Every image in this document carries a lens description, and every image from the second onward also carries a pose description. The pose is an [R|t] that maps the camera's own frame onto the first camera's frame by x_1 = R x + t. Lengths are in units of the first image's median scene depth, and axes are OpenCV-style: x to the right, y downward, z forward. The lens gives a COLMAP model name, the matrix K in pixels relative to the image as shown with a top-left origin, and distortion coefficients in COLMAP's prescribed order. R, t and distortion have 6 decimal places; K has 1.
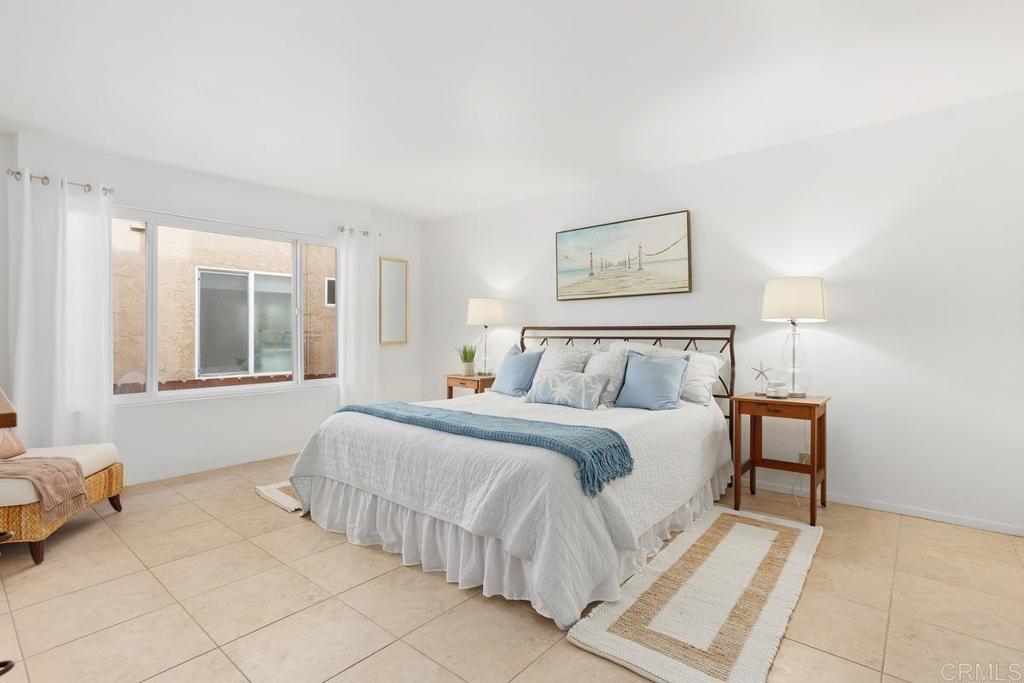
lens RADIAL K [[499.1, 0, 507.6], [0, 499.1, 328.1], [0, 0, 1]] dist [-0.002667, -0.000637]
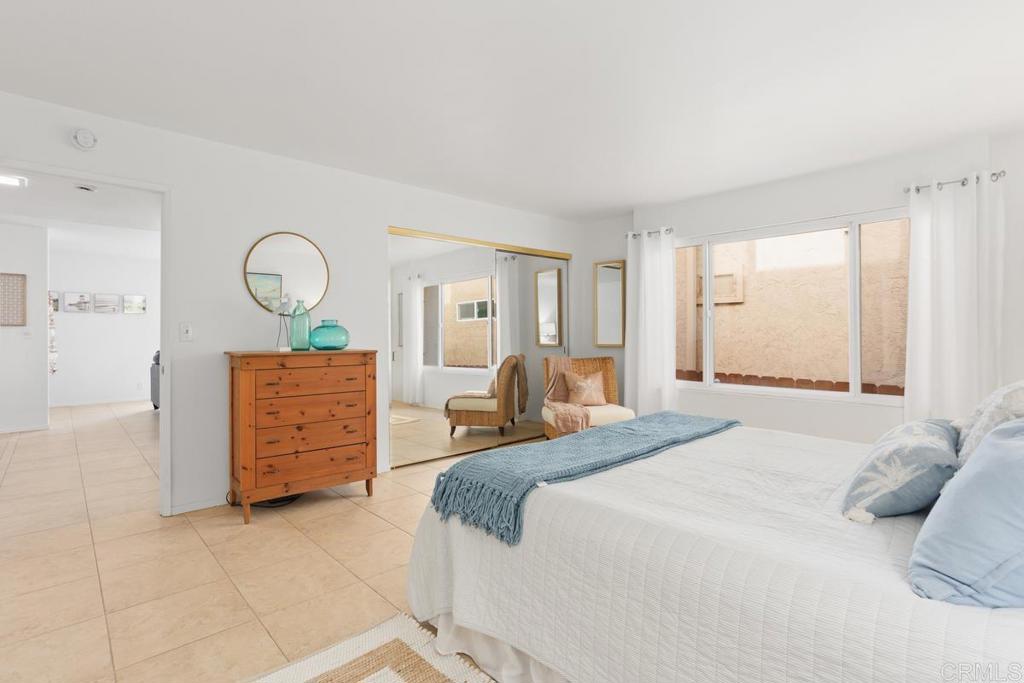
lens RADIAL K [[499.1, 0, 507.6], [0, 499.1, 328.1], [0, 0, 1]] dist [-0.002667, -0.000637]
pose [[-0.109293, -0.002325, -0.994007, 0.560906], [0.006491, 0.999974, -0.003053, -0.002844], [0.993988, -0.006786, -0.109275, 0.642465]]
